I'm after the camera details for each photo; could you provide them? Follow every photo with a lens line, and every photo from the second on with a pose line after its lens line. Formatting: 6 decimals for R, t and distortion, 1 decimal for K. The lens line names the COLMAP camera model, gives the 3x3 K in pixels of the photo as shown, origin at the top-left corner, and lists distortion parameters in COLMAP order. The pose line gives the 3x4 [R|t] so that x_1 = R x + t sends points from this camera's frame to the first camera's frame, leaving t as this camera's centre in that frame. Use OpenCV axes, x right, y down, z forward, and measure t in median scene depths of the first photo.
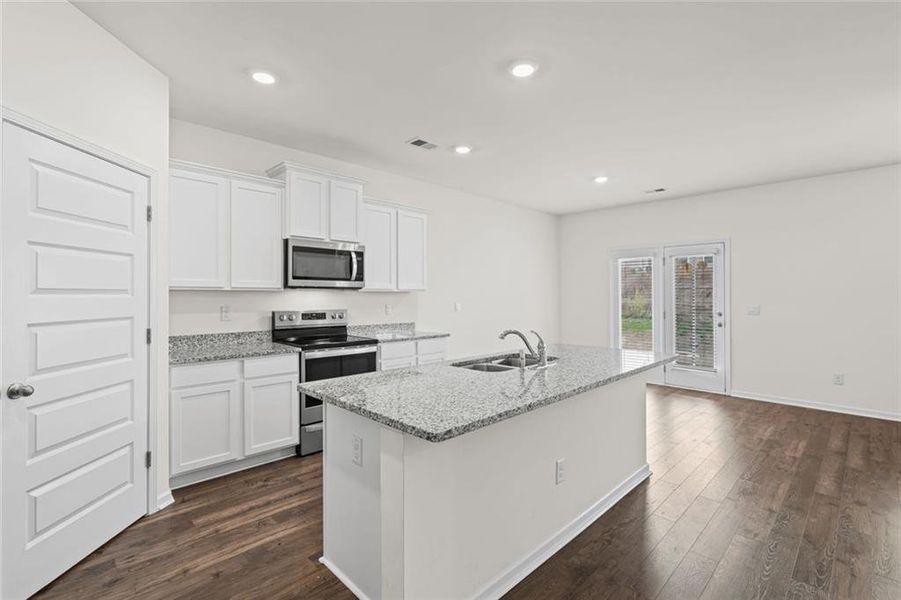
lens RADIAL K [[408.2, 0, 446.6], [0, 408.2, 291.6], [0, 0, 1]] dist [-0.005620, 0.000711]
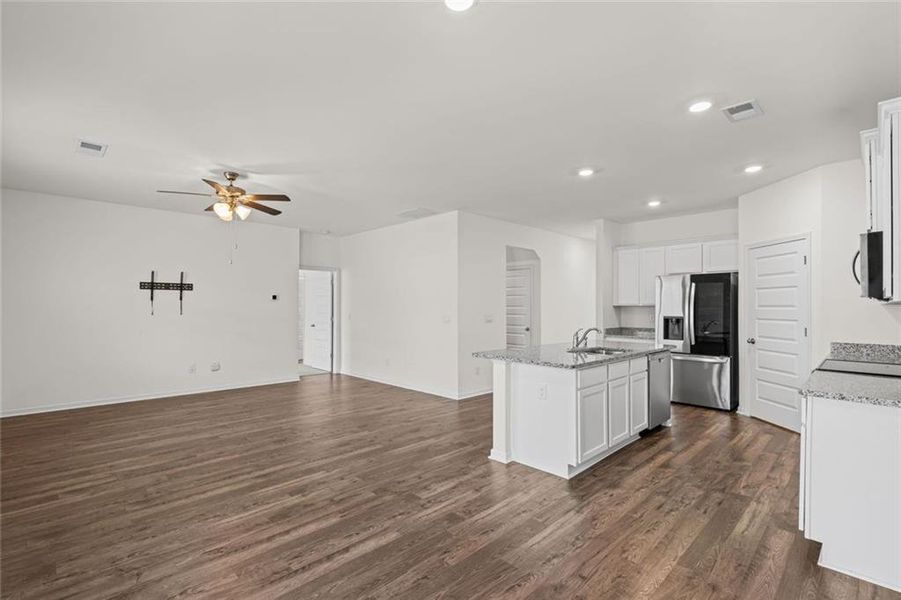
lens RADIAL K [[408.2, 0, 448.8], [0, 408.2, 304.2], [0, 0, 1]] dist [-0.005620, 0.000711]
pose [[-0.999938, -0.005336, -0.009800, 0.534025], [-0.005219, 0.999915, -0.011946, 0.013479], [0.009863, -0.011894, -0.999881, 1.834535]]
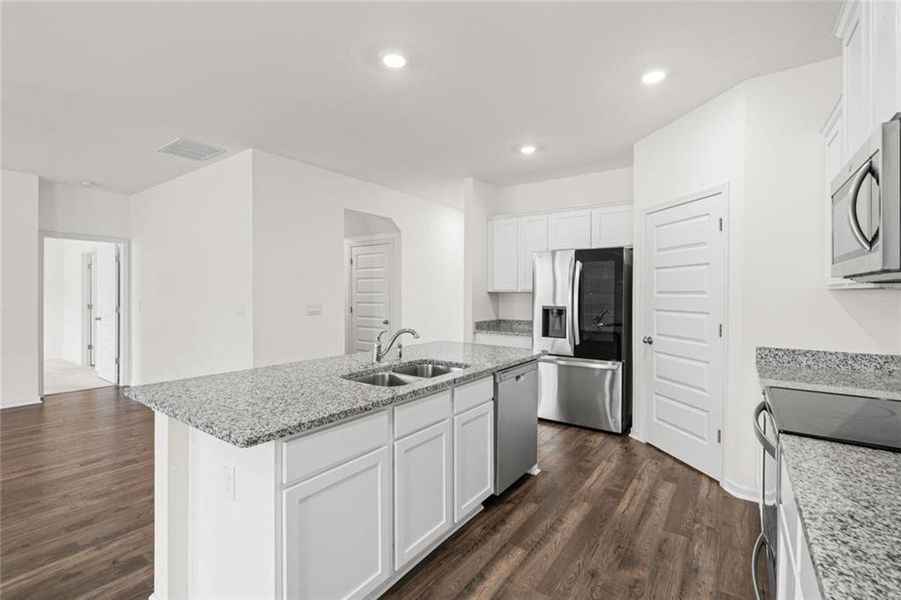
lens RADIAL K [[408.2, 0, 444.2], [0, 408.2, 295.6], [0, 0, 1]] dist [-0.005620, 0.000711]
pose [[-0.982276, -0.005038, -0.187373, 0.179153], [-0.004966, 0.999987, -0.000854, 0.009455], [0.187375, 0.000092, -0.982288, 1.359670]]
